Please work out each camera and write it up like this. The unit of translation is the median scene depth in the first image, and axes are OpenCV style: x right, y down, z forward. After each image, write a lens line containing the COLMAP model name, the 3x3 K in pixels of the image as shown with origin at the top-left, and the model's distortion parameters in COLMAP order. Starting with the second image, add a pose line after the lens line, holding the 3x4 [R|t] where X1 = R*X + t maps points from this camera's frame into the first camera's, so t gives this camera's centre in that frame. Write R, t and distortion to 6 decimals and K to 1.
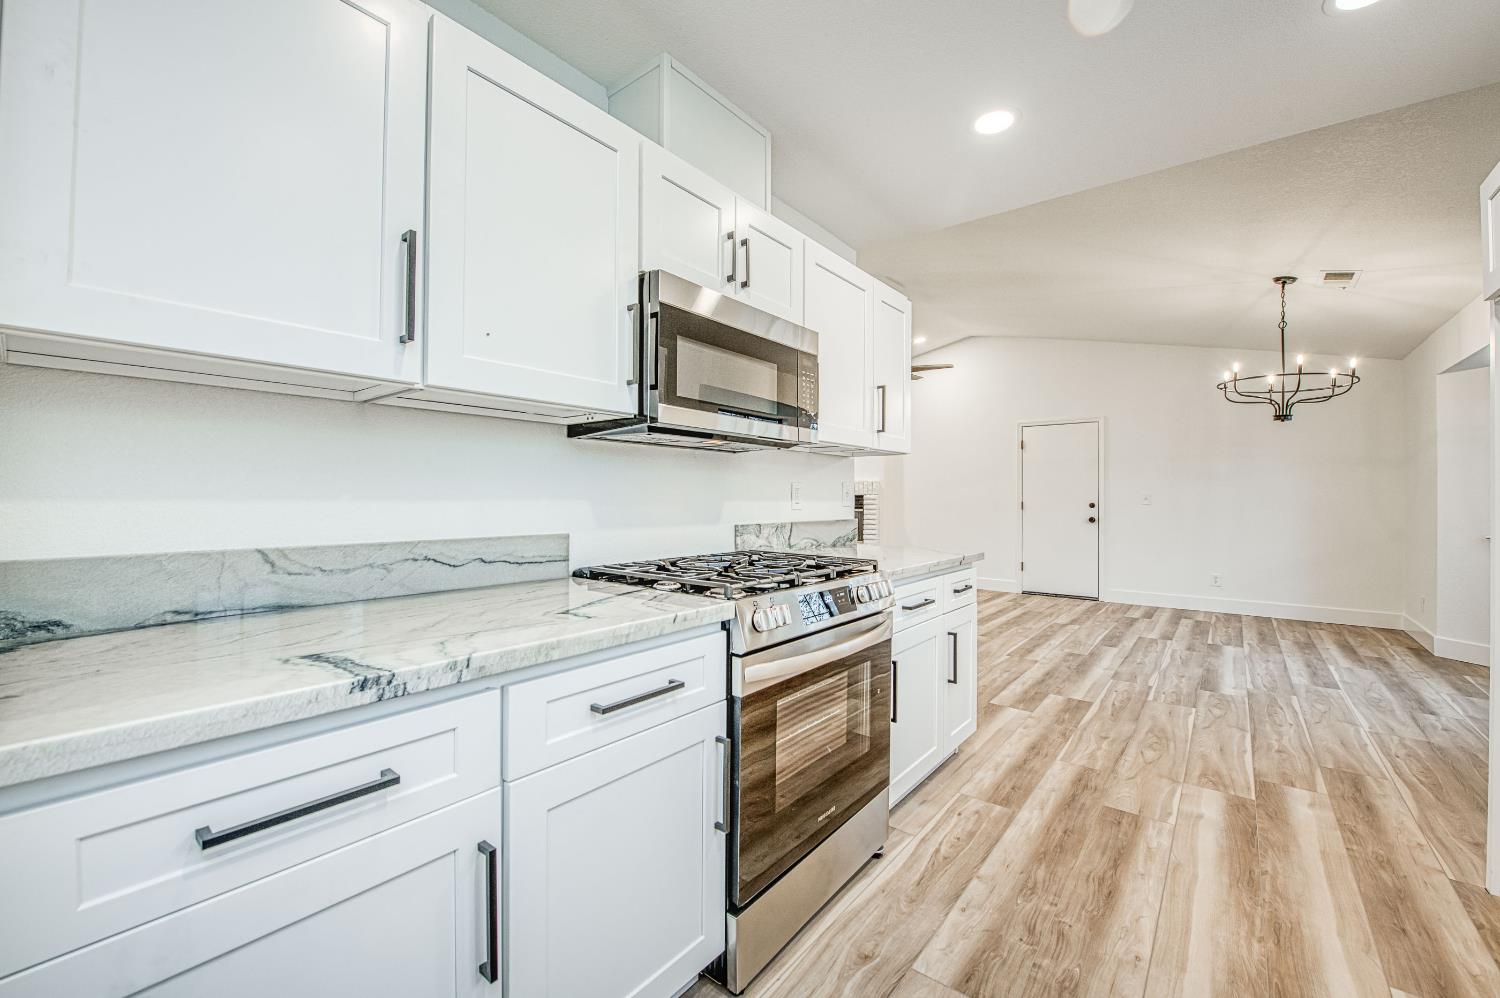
lens RADIAL K [[603.1, 0, 751.5], [0, 603.1, 490.5], [0, 0, 1]] dist [-0.005539, -0.002898]
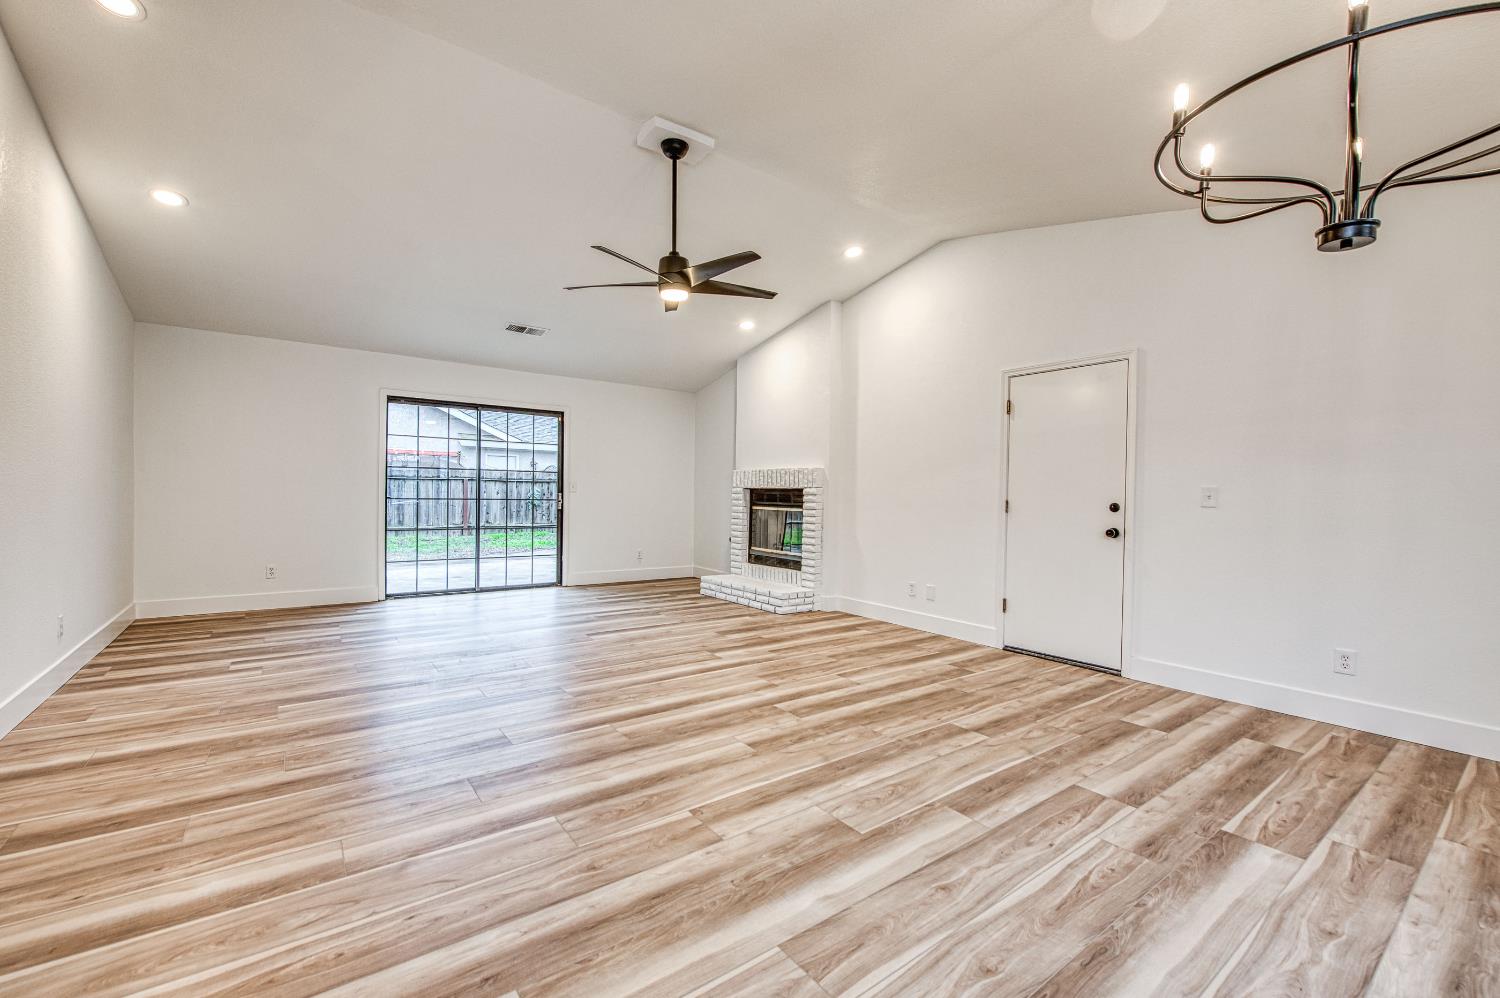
lens RADIAL K [[620.8, 0, 744.3], [0, 620.8, 504.3], [0, 0, 1]] dist [-0.001995, -0.003347]
pose [[0.966124, 0.016938, -0.257523, 0.874416], [-0.009983, 0.999550, 0.028290, 0.018250], [0.257887, -0.024761, 0.965858, 0.790022]]
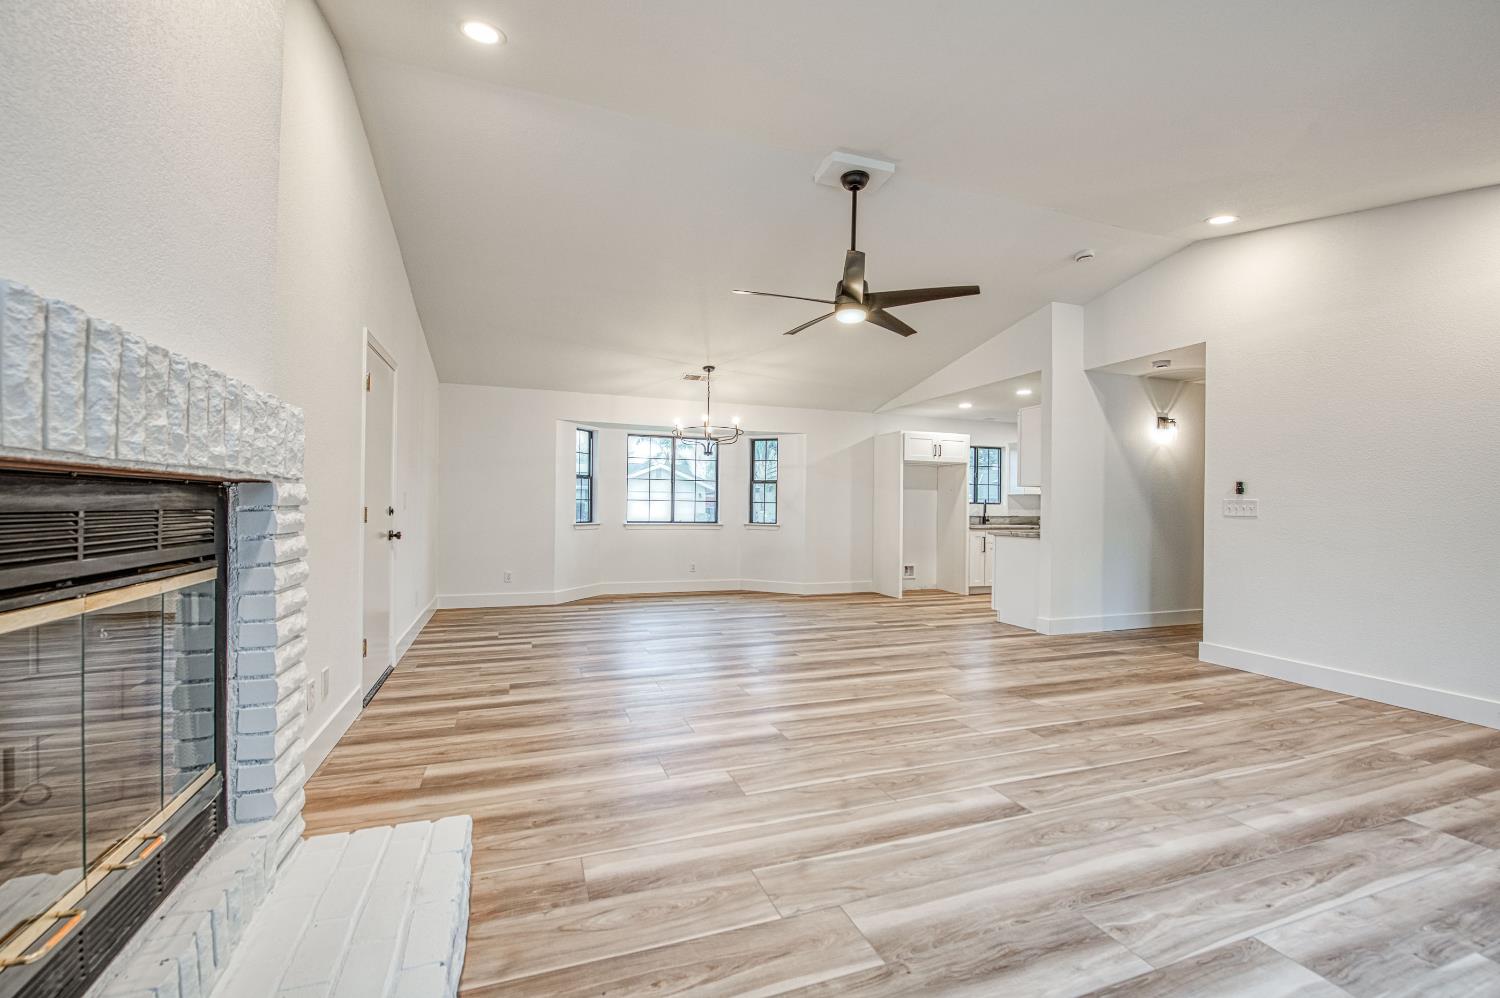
lens RADIAL K [[620.8, 0, 744.3], [0, 620.8, 504.3], [0, 0, 1]] dist [-0.001995, -0.003347]
pose [[-0.852855, -0.014142, 0.521956, -0.029648], [-0.022966, 0.999682, -0.010441, 0.059487], [-0.521642, -0.020892, -0.852909, 3.054938]]
